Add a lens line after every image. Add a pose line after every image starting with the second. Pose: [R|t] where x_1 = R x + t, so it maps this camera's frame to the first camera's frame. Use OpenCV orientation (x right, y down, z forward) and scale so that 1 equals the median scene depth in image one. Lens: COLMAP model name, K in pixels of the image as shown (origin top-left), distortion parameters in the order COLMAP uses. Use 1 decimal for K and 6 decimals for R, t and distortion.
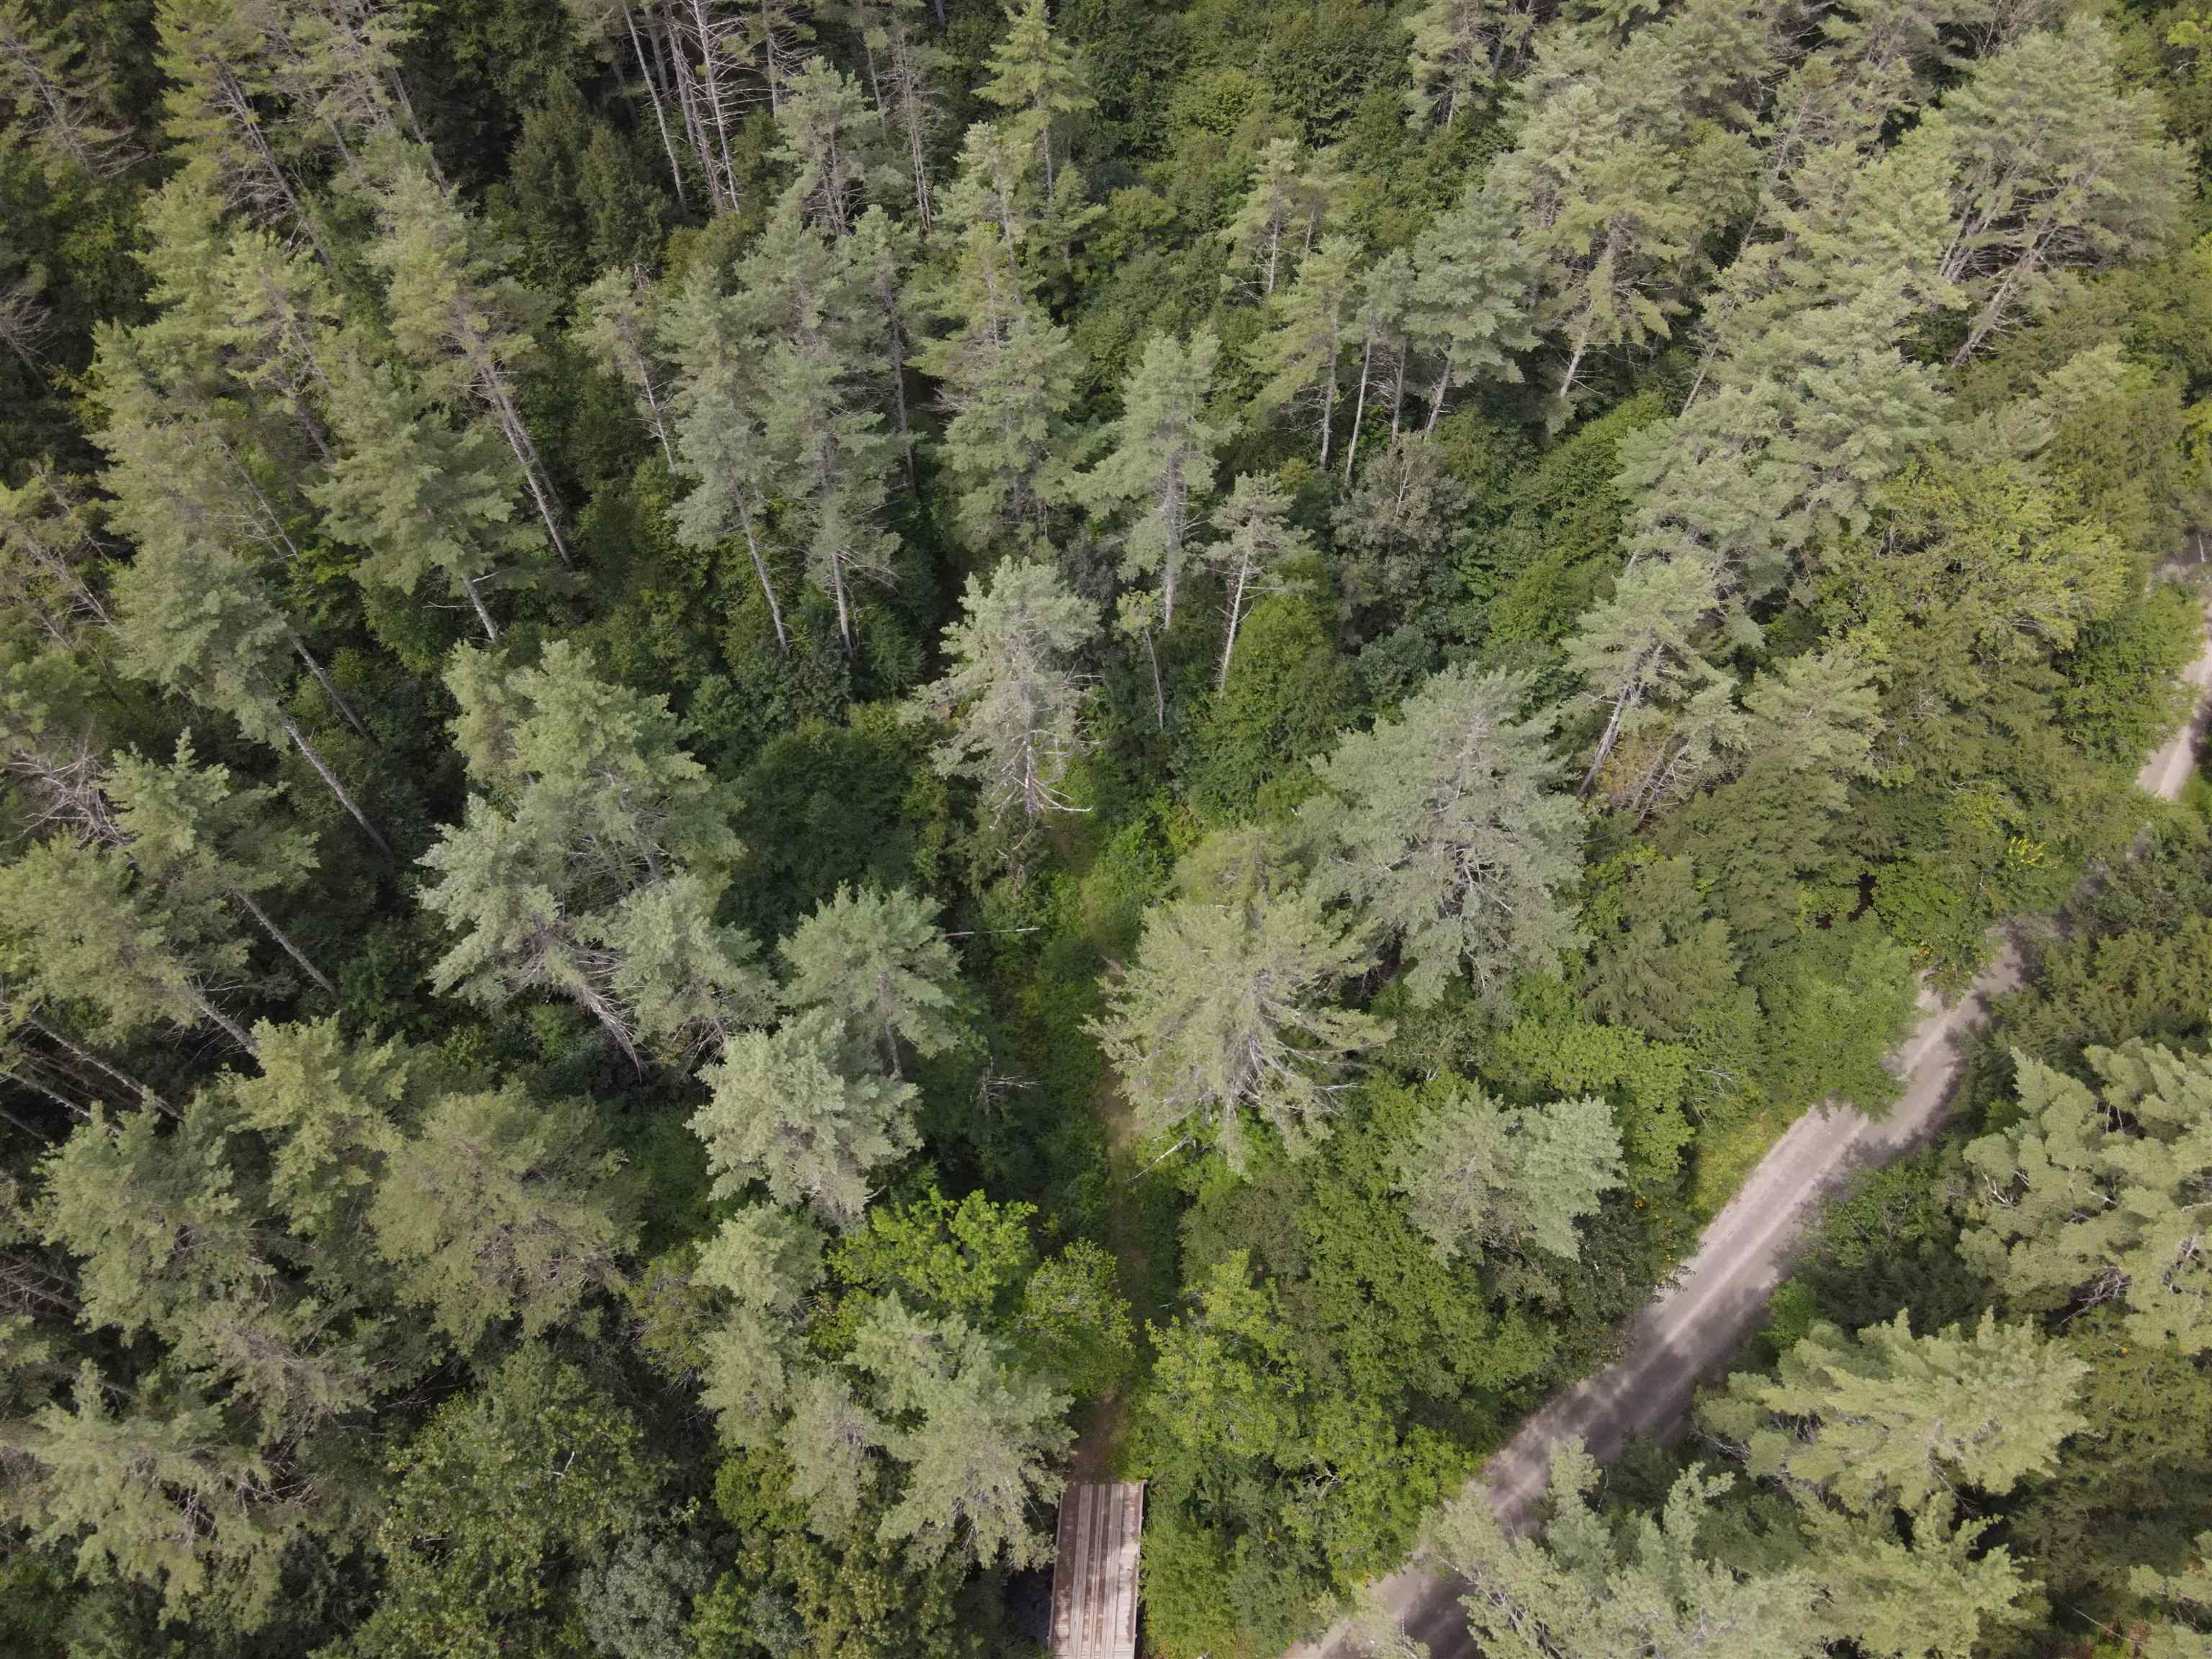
lens RADIAL K [[1549.8, 0, 1171.2], [0, 1549.8, 814.0], [0, 0, 1]] dist [-0.016348, 0.044254]
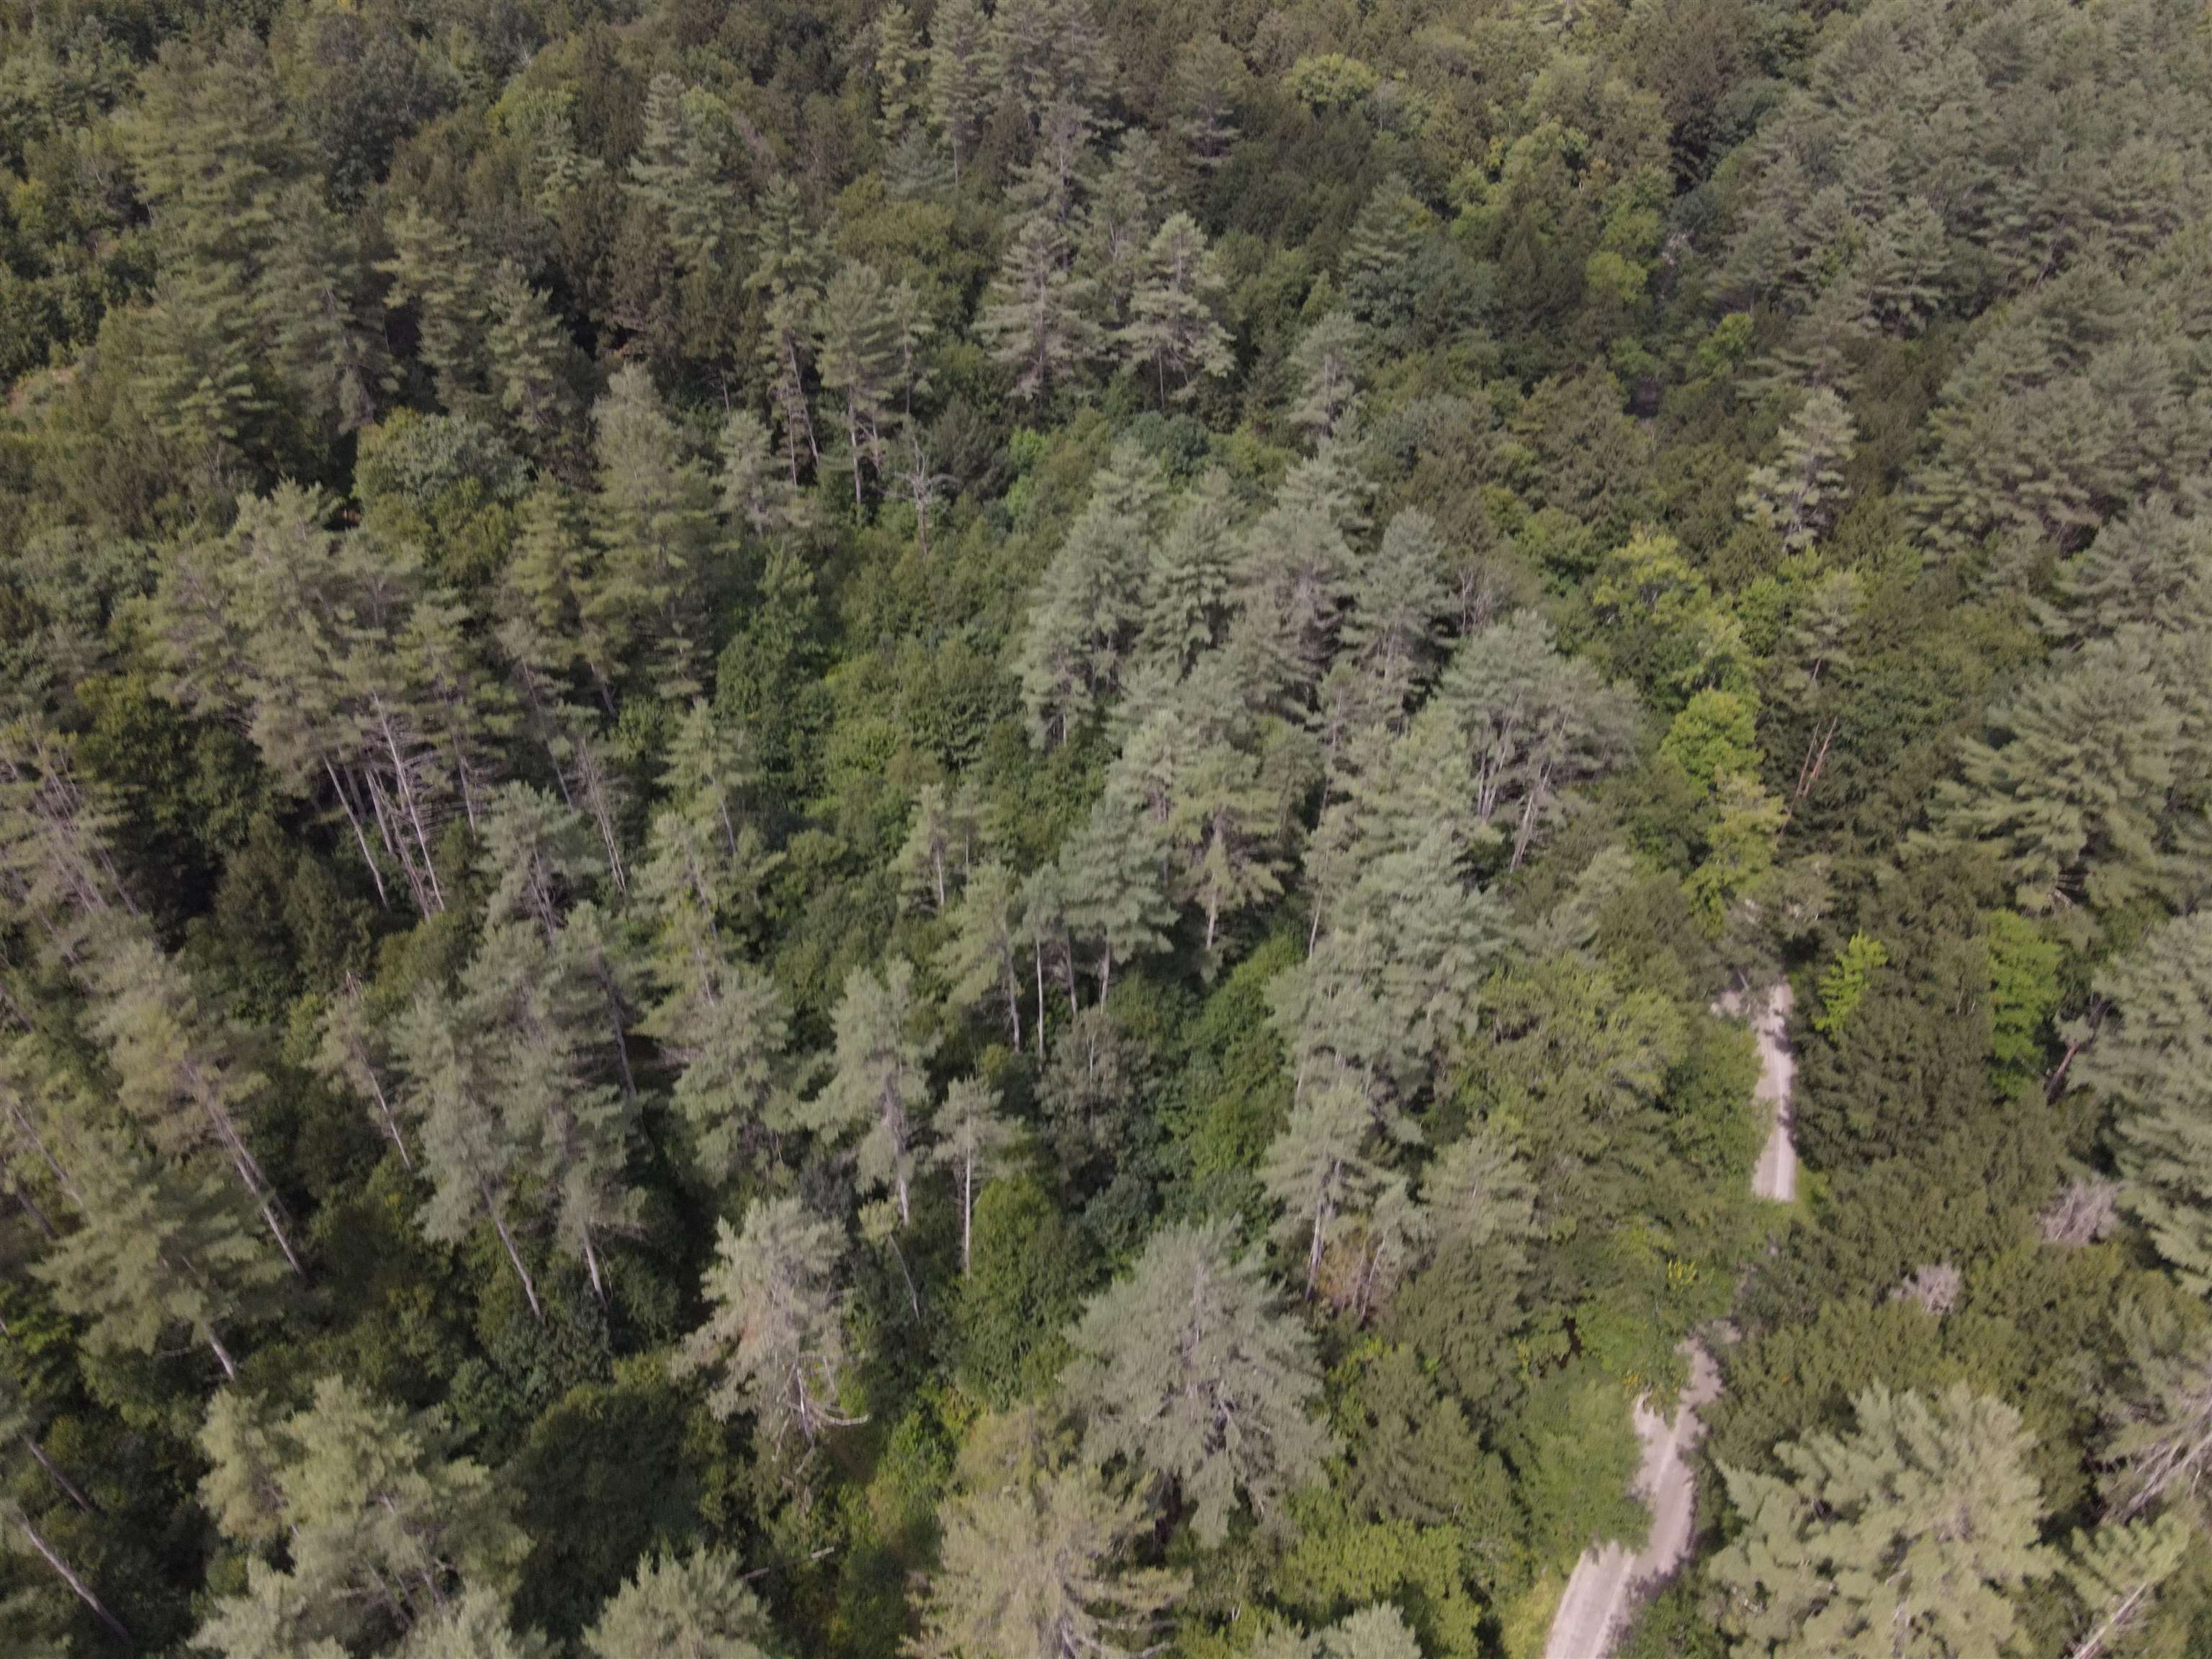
lens RADIAL K [[1565.7, 0, 1106.0], [0, 1565.7, 829.5], [0, 0, 1]] dist [-0.009760, 0.038116]
pose [[0.970805, -0.168391, 0.170828, -0.008465], [0.212072, 0.935312, -0.283227, -0.040308], [-0.112085, 0.311186, 0.943716, -0.138419]]
